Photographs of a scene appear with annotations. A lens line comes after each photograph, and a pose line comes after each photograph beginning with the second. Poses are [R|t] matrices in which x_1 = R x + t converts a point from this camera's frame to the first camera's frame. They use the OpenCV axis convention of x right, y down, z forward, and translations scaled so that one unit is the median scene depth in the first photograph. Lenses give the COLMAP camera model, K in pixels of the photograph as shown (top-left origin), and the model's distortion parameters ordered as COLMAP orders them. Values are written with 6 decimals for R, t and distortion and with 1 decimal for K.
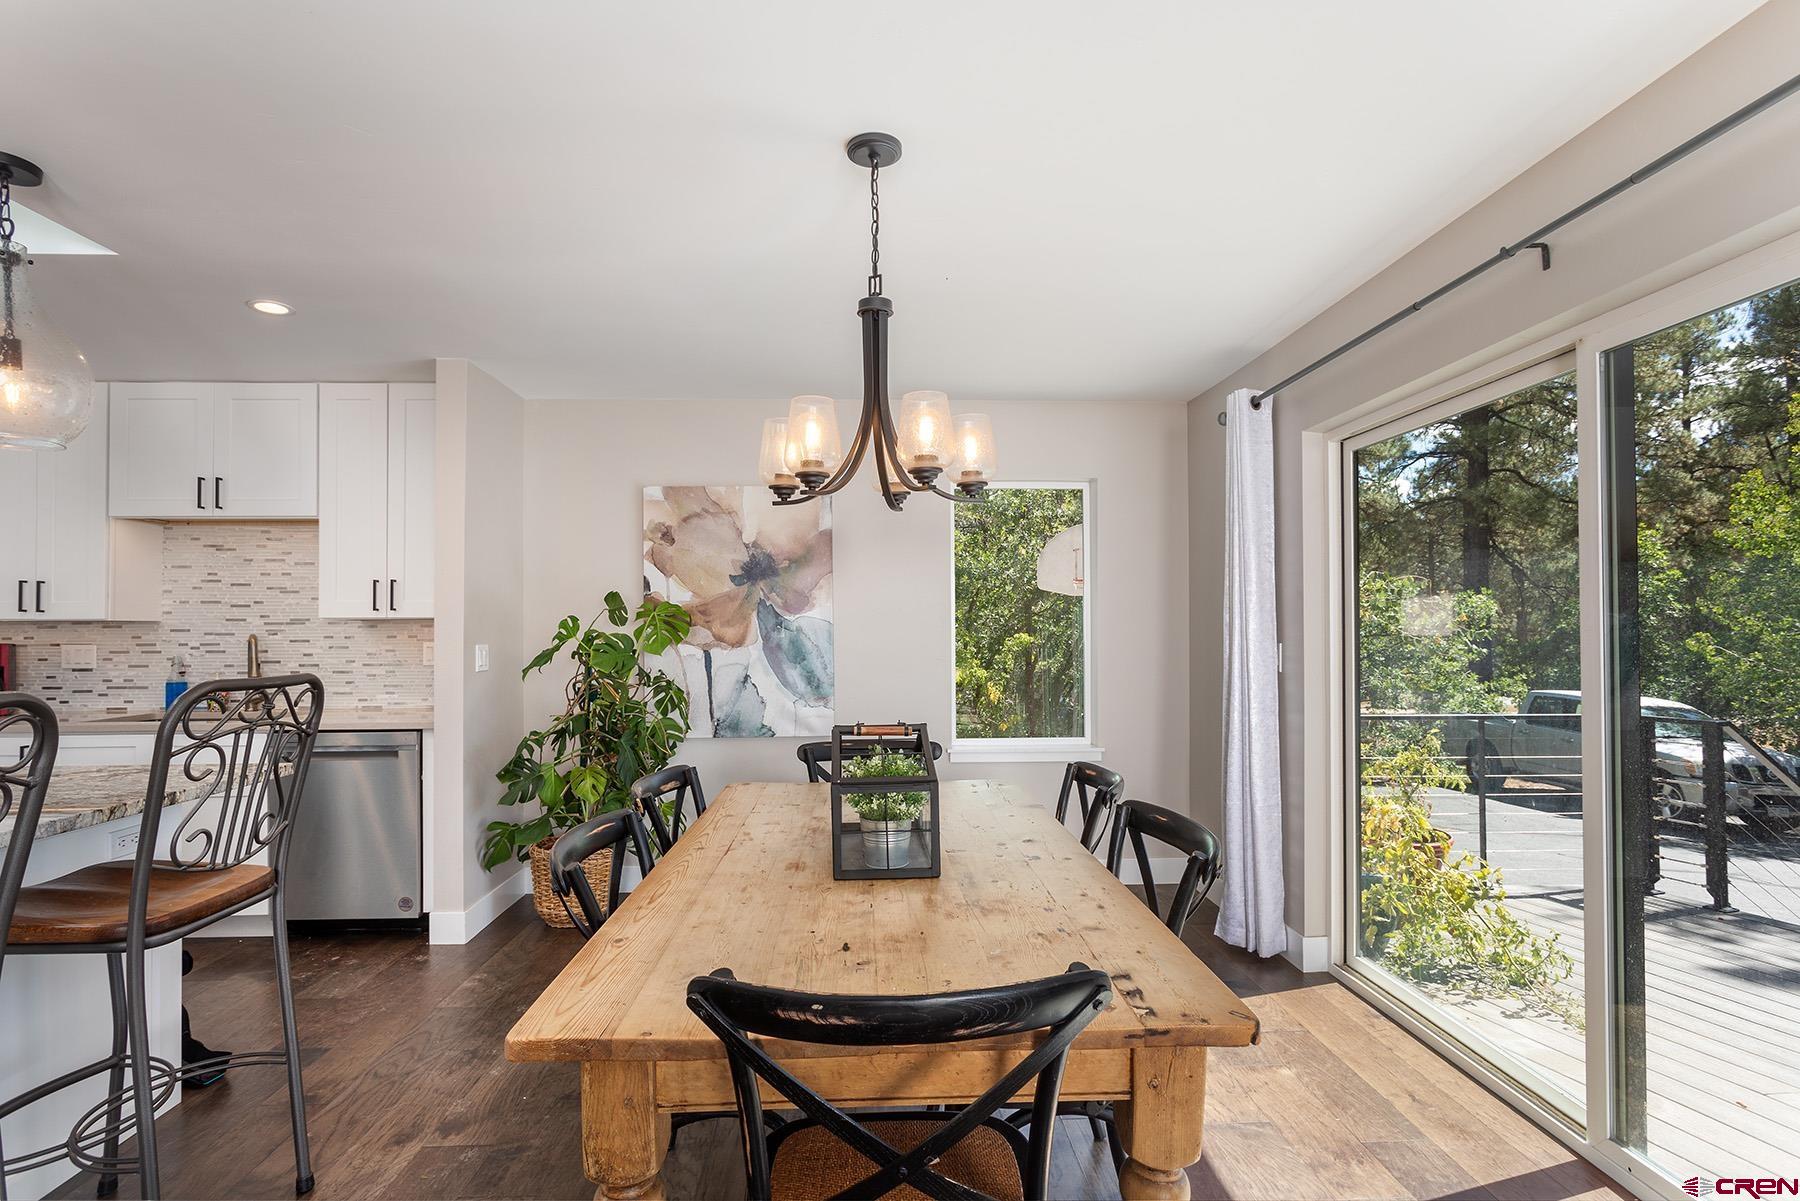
lens RADIAL K [[873.5, 0, 895.9], [0, 873.5, 616.8], [0, 0, 1]] dist [-0.014083, 0.000832]
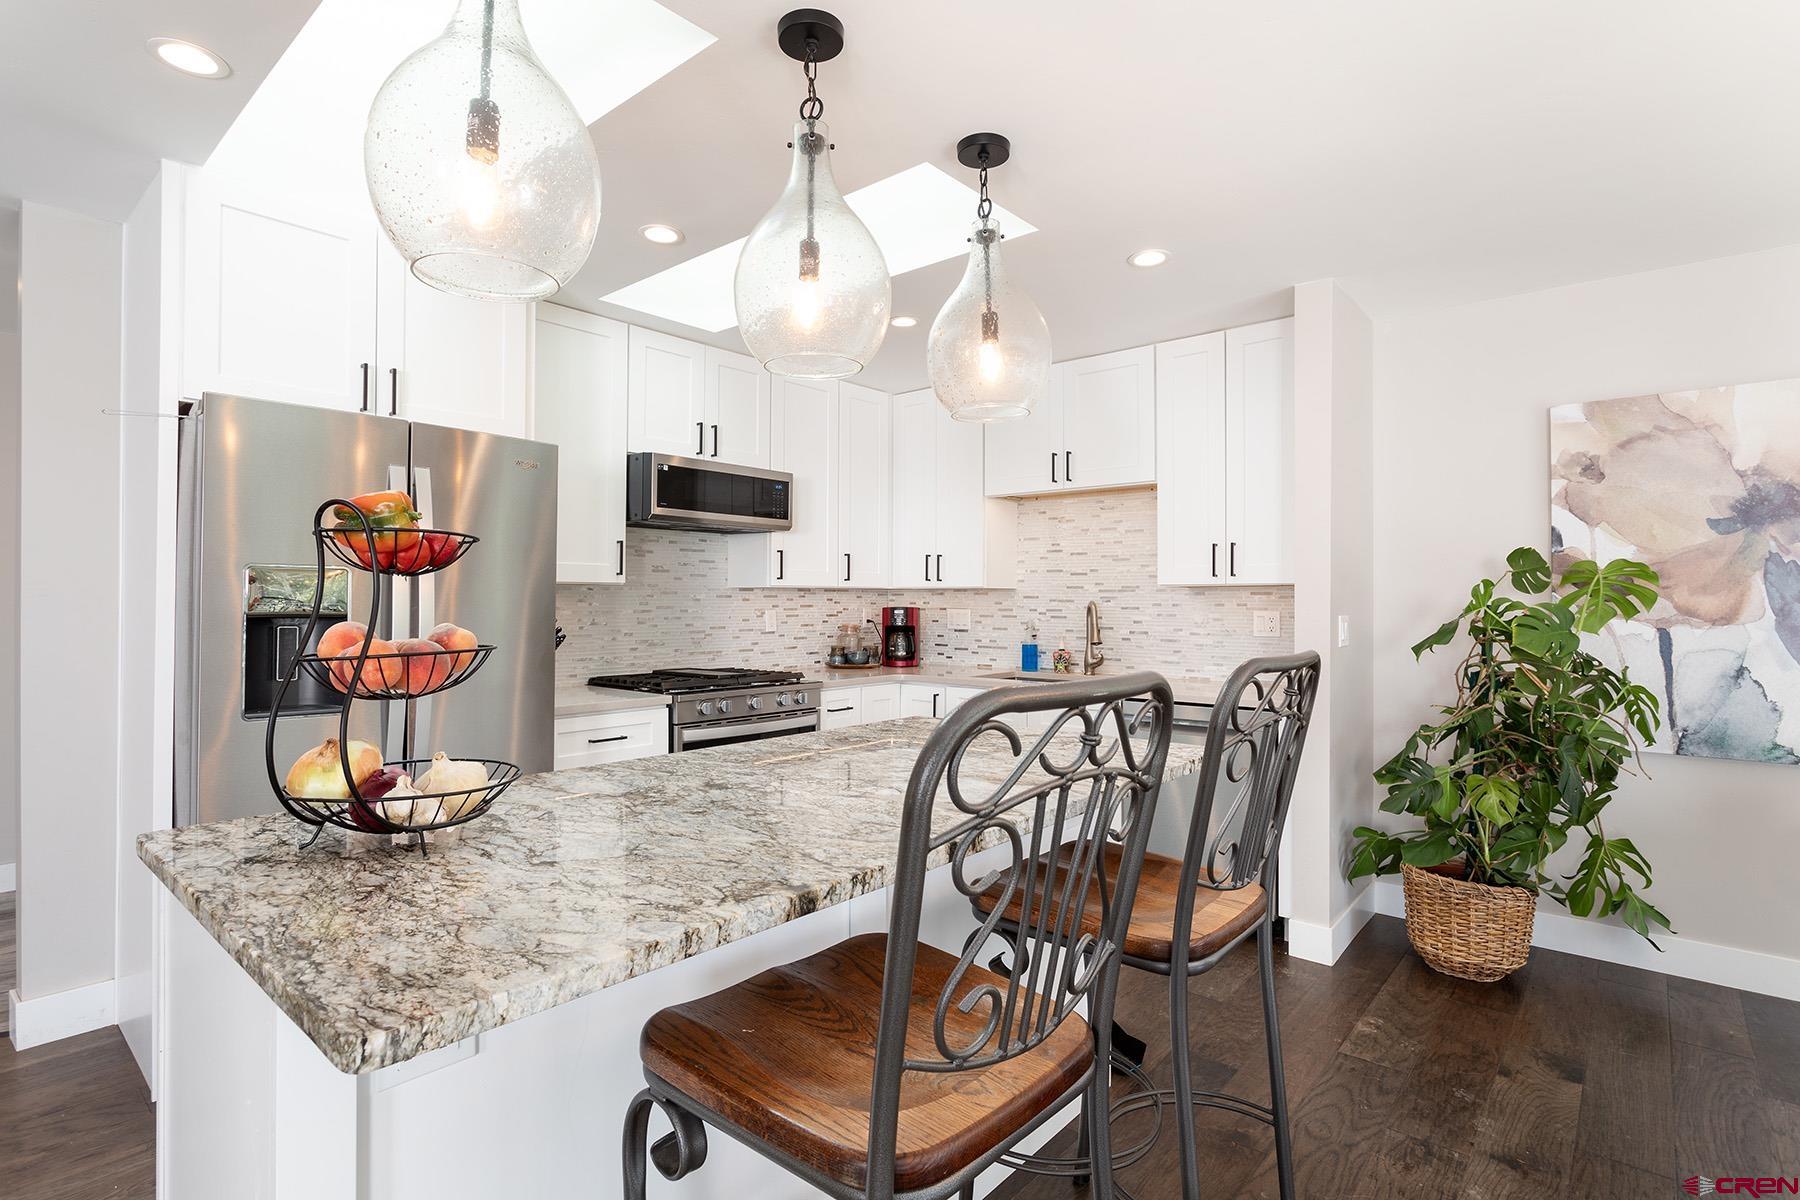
lens RADIAL K [[869.0, 0, 895.5], [0, 869.0, 594.6], [0, 0, 1]] dist [-0.016520, 0.008405]
pose [[0.732068, 0.002088, -0.681228, -0.207259], [0.004485, 0.999959, 0.007885, 0.003166], [0.681216, -0.008828, 0.732029, 0.080507]]
